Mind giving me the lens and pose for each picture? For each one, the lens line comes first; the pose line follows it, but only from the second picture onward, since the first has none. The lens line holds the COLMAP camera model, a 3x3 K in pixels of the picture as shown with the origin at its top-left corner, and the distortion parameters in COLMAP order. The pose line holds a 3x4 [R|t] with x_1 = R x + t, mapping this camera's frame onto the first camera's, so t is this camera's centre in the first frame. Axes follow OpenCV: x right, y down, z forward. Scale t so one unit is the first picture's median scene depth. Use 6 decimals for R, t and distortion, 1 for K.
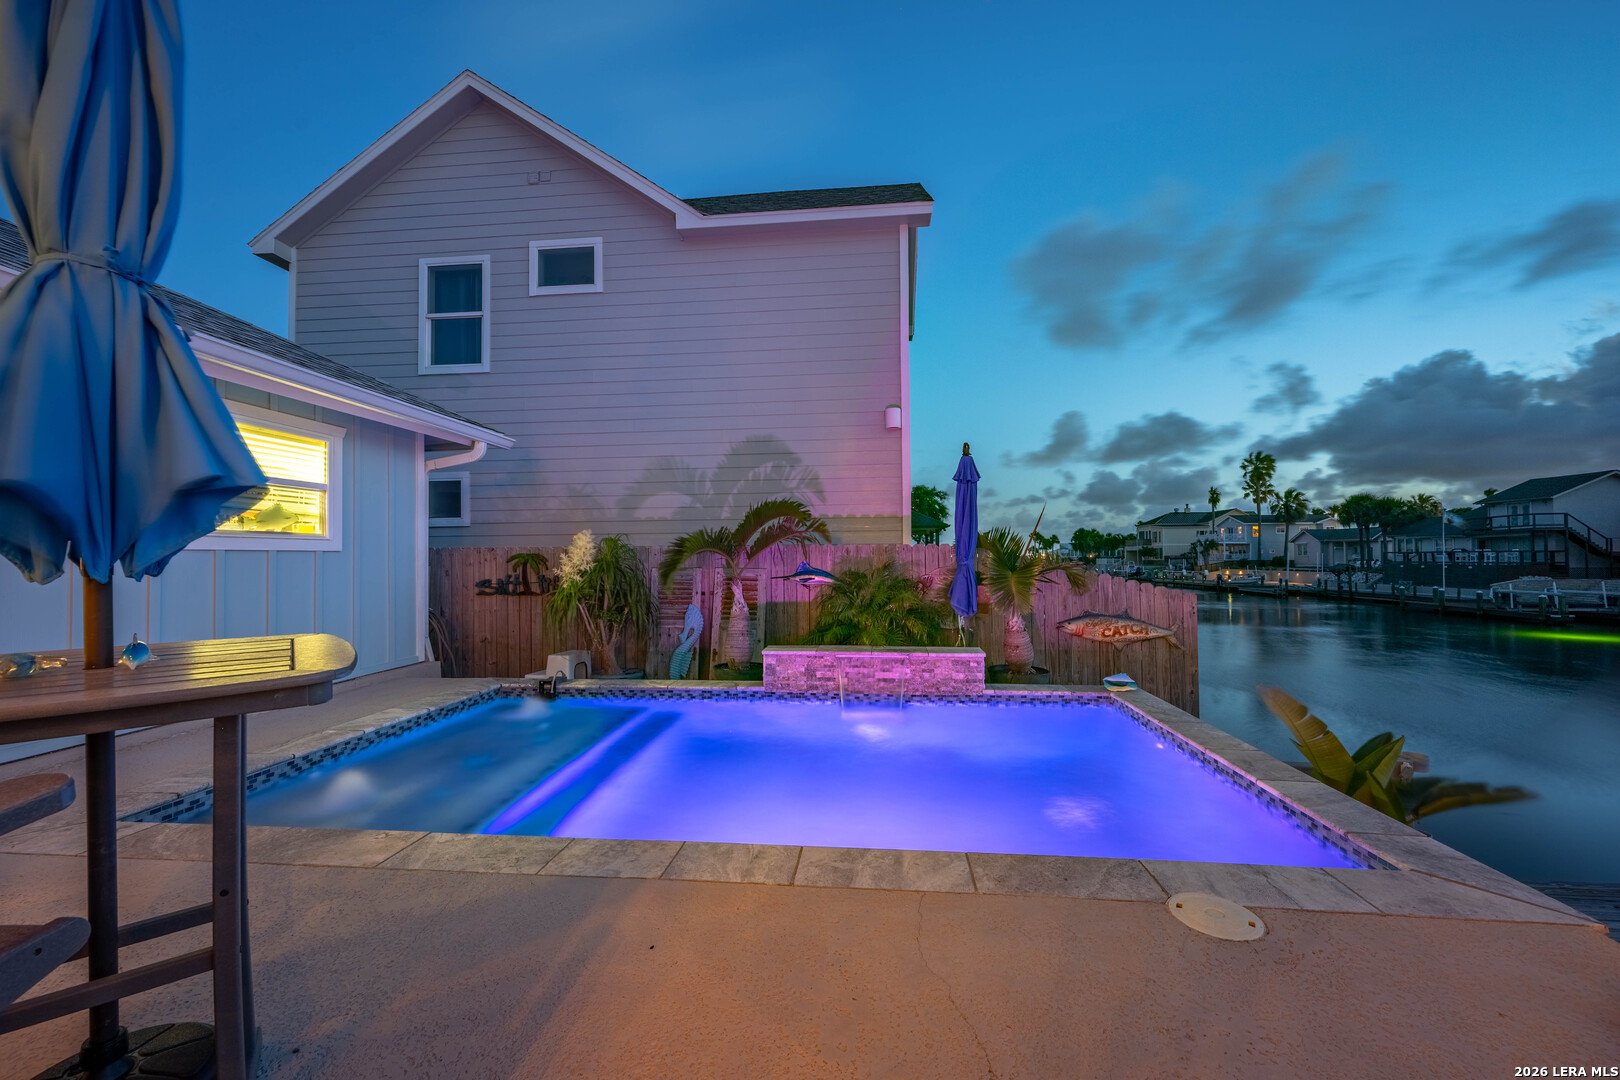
lens RADIAL K [[654.0, 0, 845.8], [0, 654.0, 550.4], [0, 0, 1]] dist [0.003809, 0.000074]
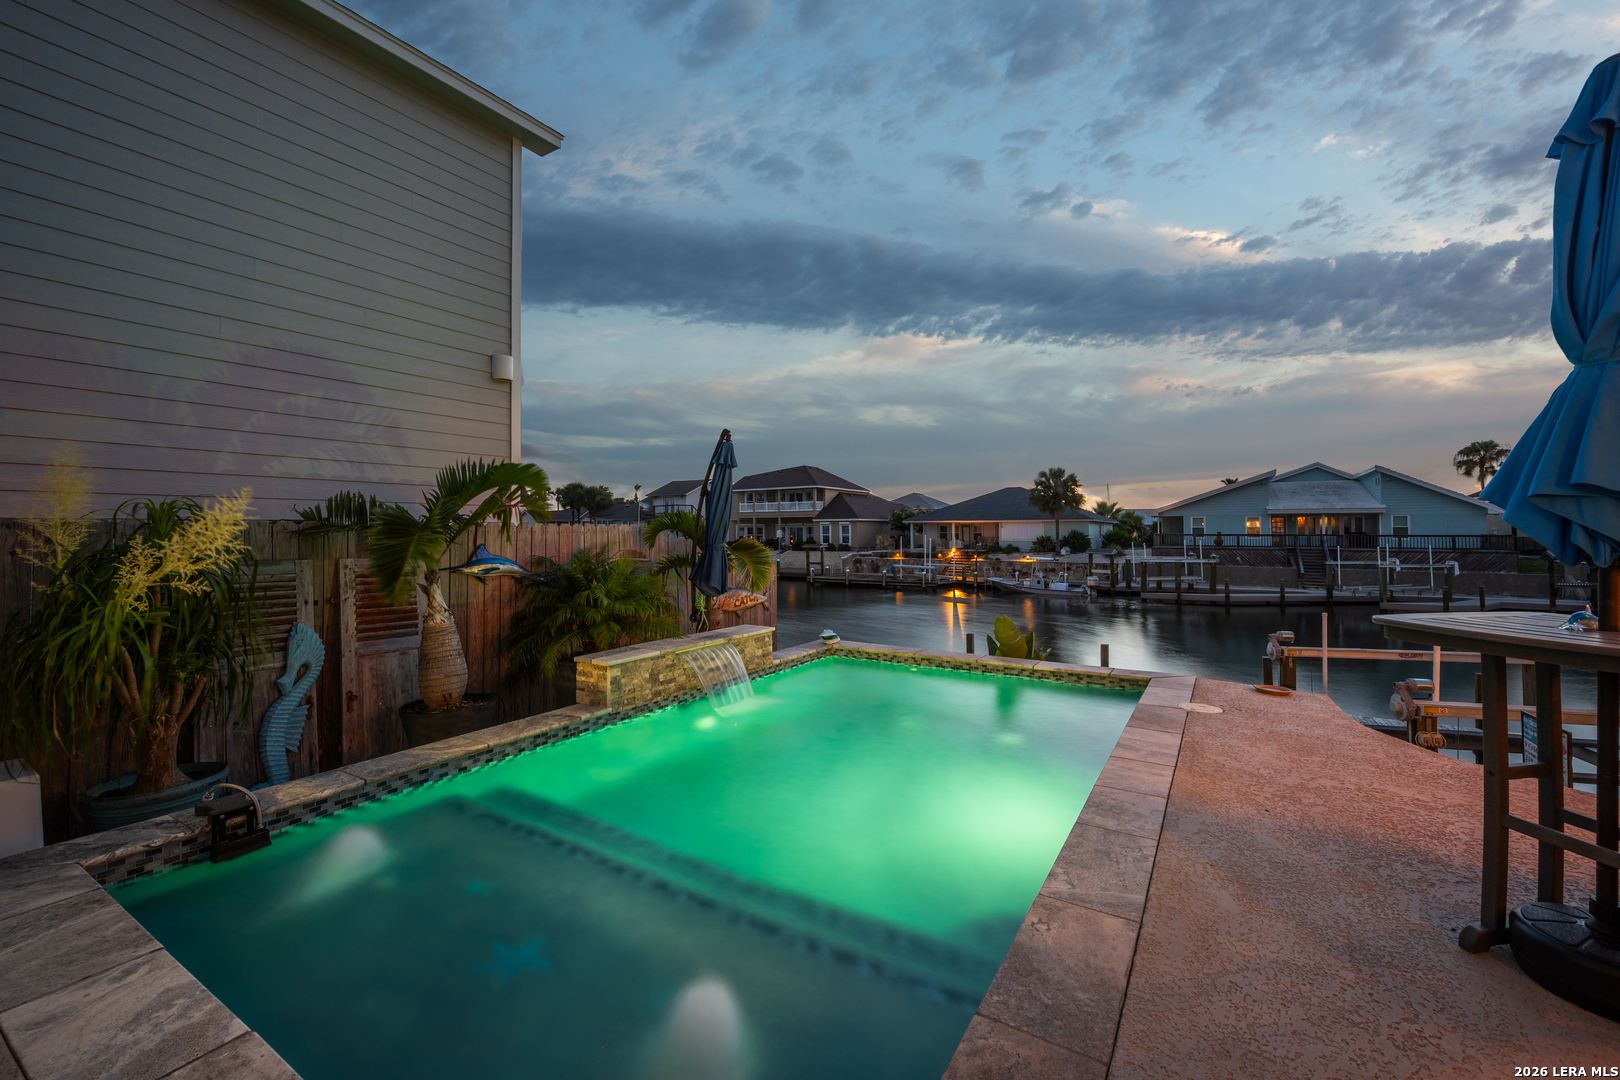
lens RADIAL K [[654.0, 0, 815.2], [0, 654.0, 523.8], [0, 0, 1]] dist [0.003809, 0.000074]
pose [[0.448655, 0.013084, 0.893609, -0.714615], [-0.007754, 0.999912, -0.010747, -0.003947], [-0.893672, -0.002107, 0.448717, 0.431902]]
